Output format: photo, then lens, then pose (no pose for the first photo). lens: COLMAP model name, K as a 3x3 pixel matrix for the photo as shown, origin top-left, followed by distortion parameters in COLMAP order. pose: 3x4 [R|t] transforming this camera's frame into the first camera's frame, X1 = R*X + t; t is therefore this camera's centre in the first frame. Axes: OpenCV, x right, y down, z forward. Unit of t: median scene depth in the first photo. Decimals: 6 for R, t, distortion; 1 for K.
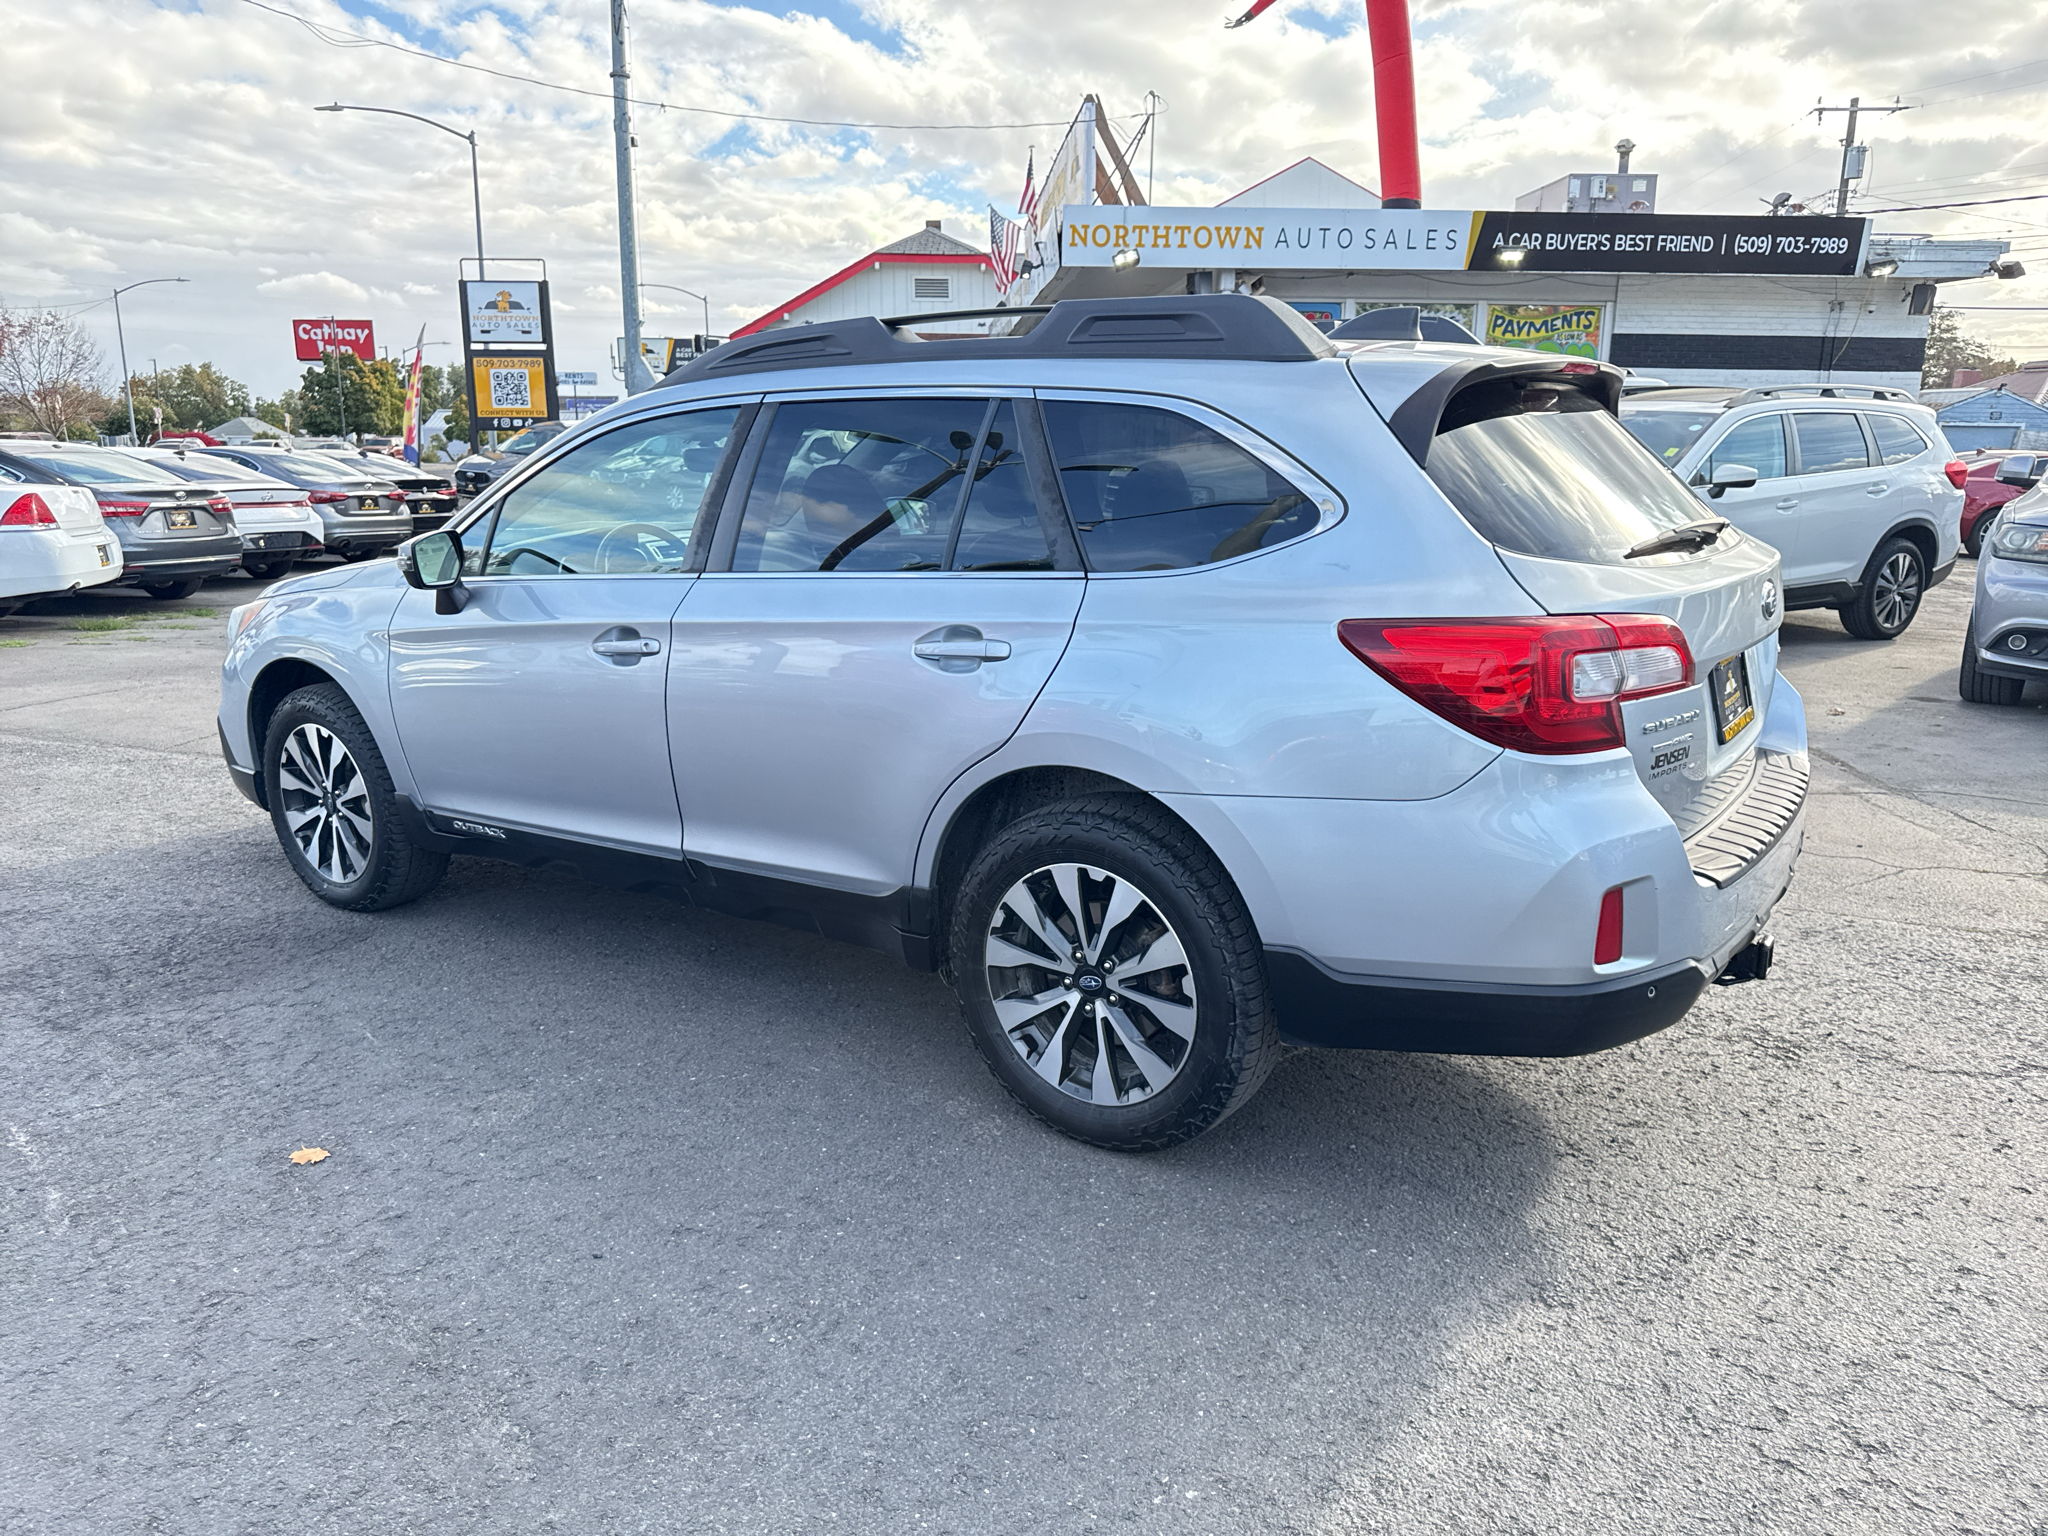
lens RADIAL K [[1462.9, 0, 1019.9], [0, 1462.9, 777.7], [0, 0, 1]] dist [0.025773, -0.025869]
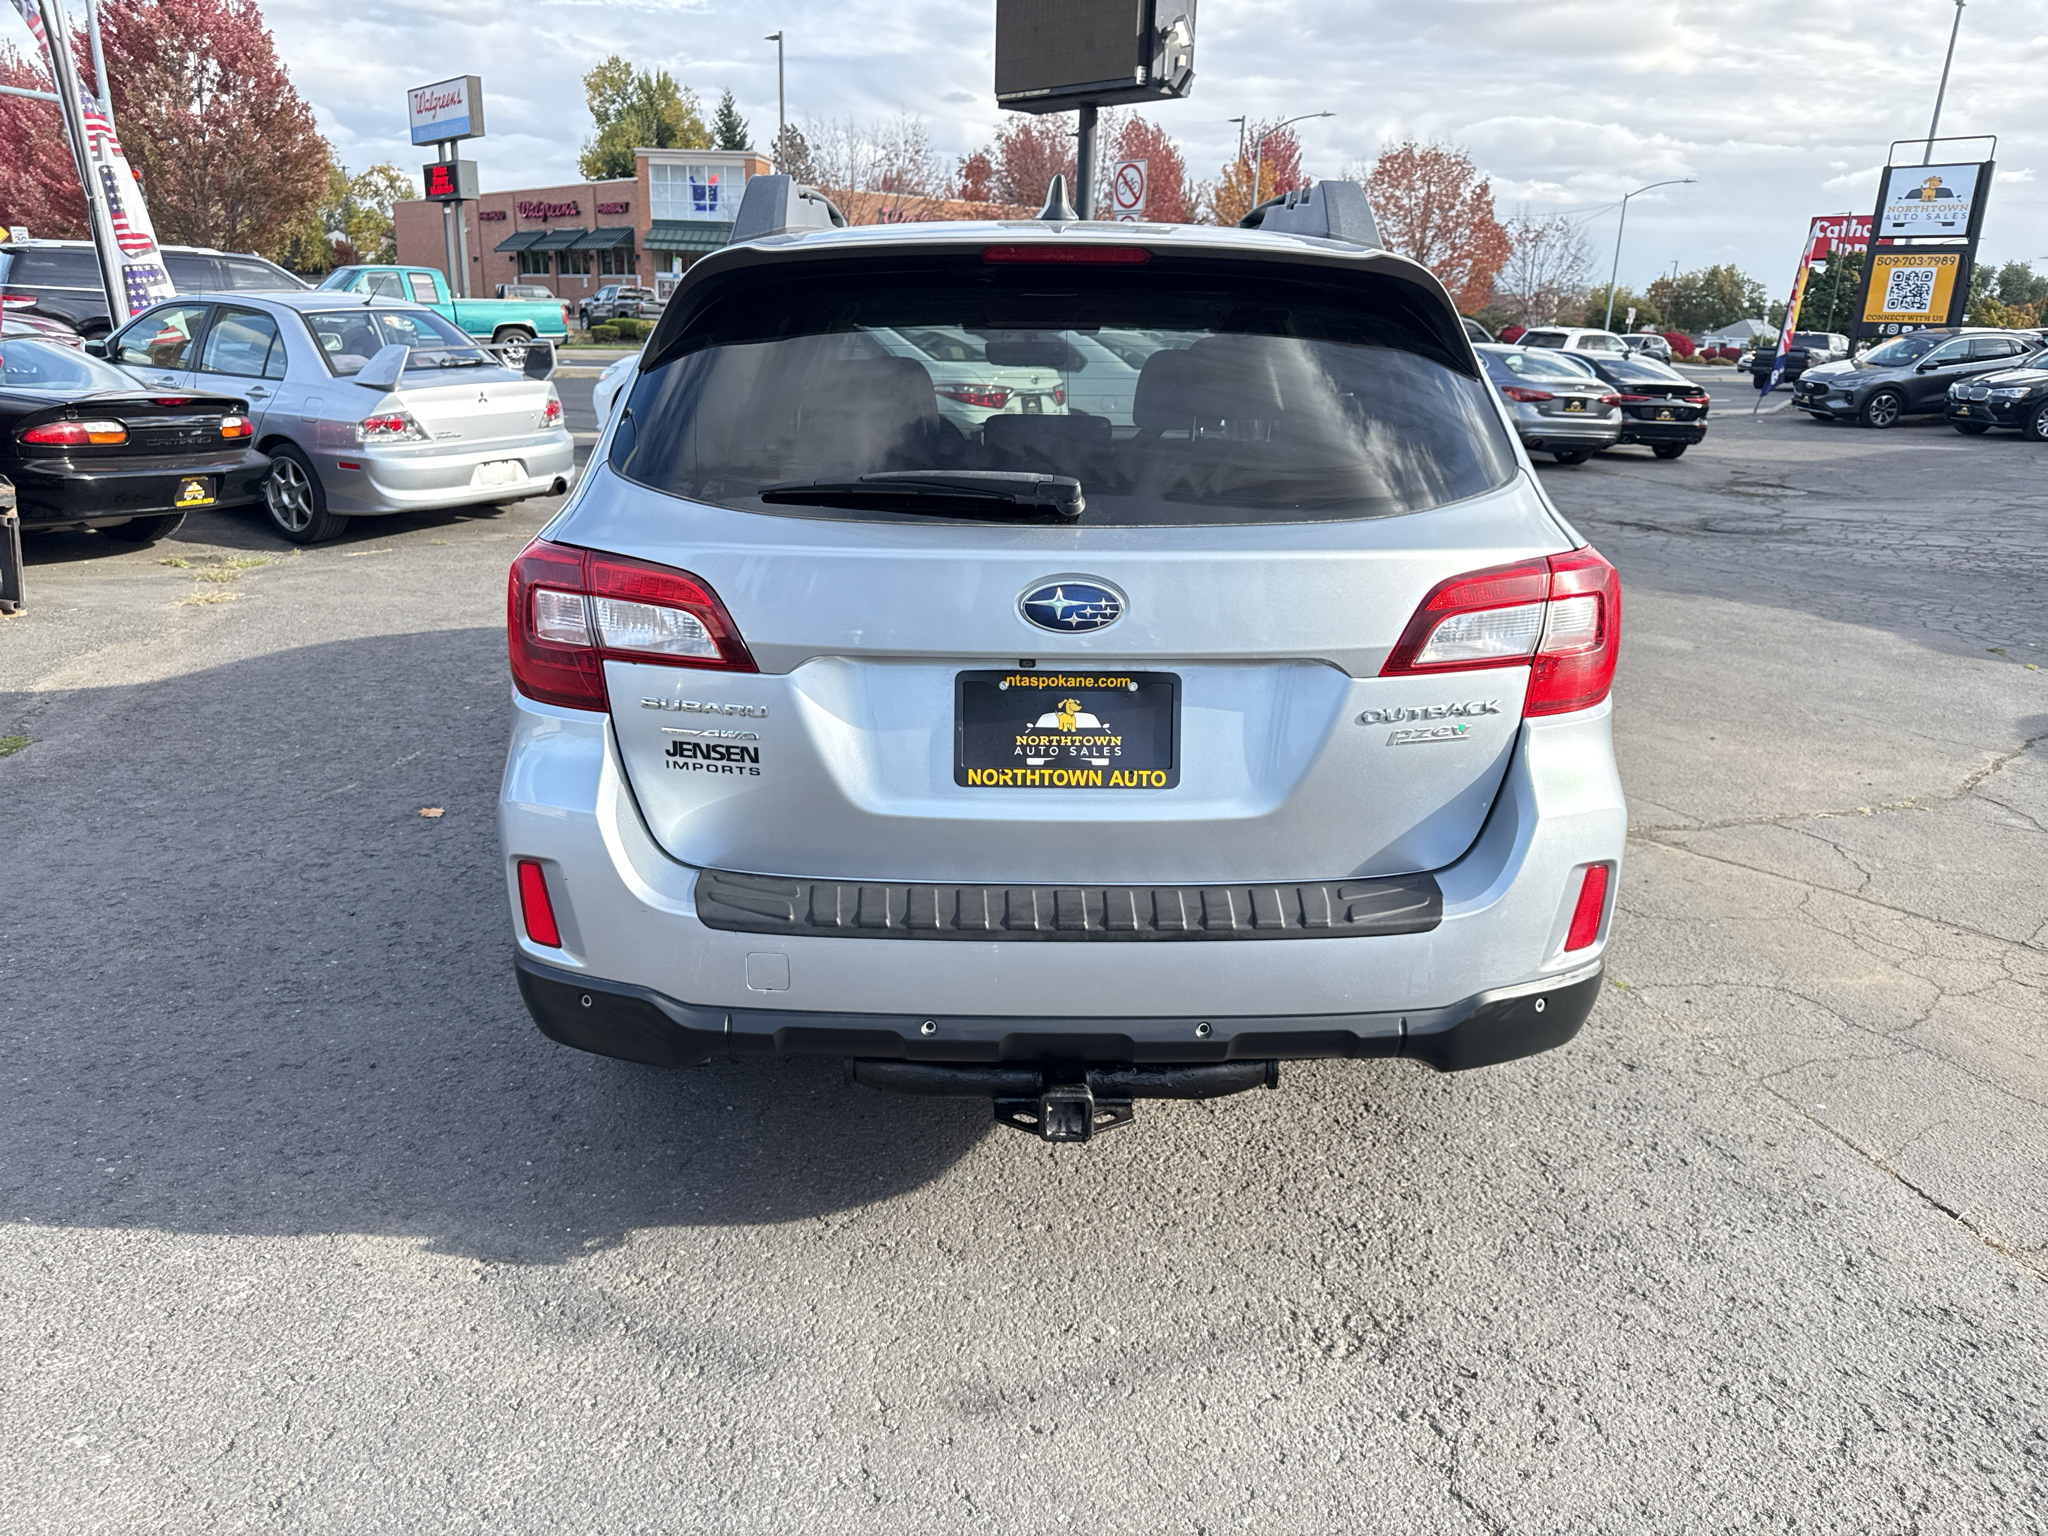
lens RADIAL K [[1462.9, 0, 1016.0], [0, 1462.9, 787.3], [0, 0, 1]] dist [0.025773, -0.025869]
pose [[0.592882, 0.263612, -0.760920, 0.187697], [-0.211881, 0.962674, 0.168417, -0.027156], [0.776915, 0.061373, 0.626607, 0.102218]]
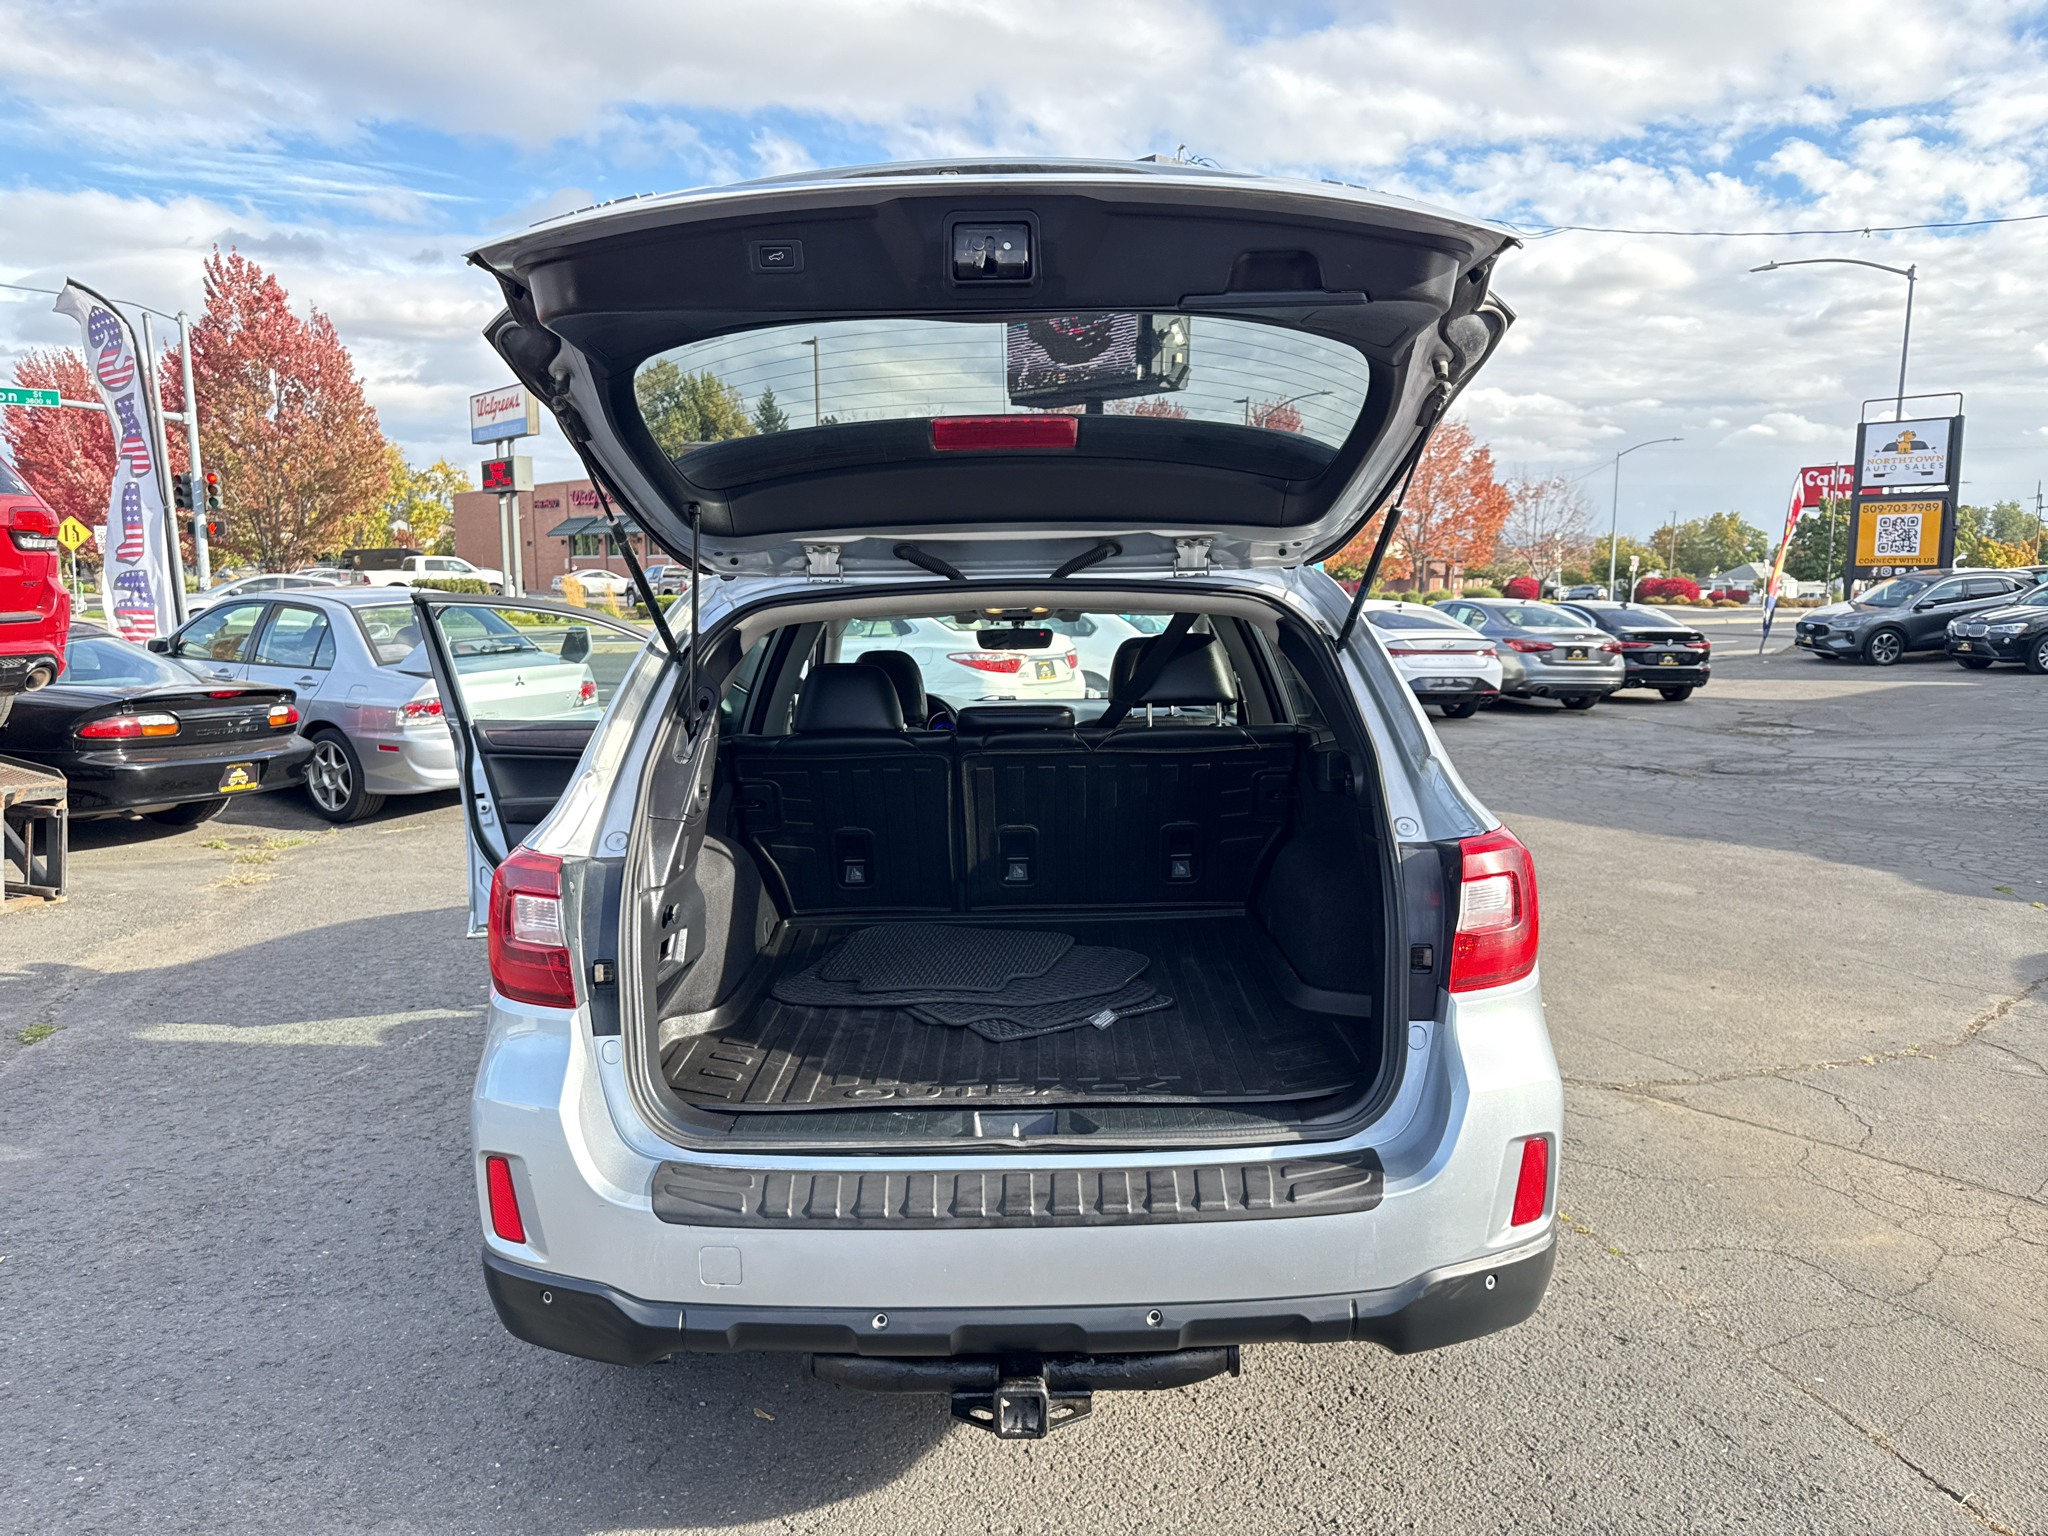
lens RADIAL K [[1462.9, 0, 1022.0], [0, 1462.9, 776.8], [0, 0, 1]] dist [0.025773, -0.025869]
pose [[0.581460, 0.111241, -0.805934, 0.198790], [-0.186941, 0.982371, 0.000721, -0.033856], [0.791807, 0.150242, 0.592005, 0.103801]]
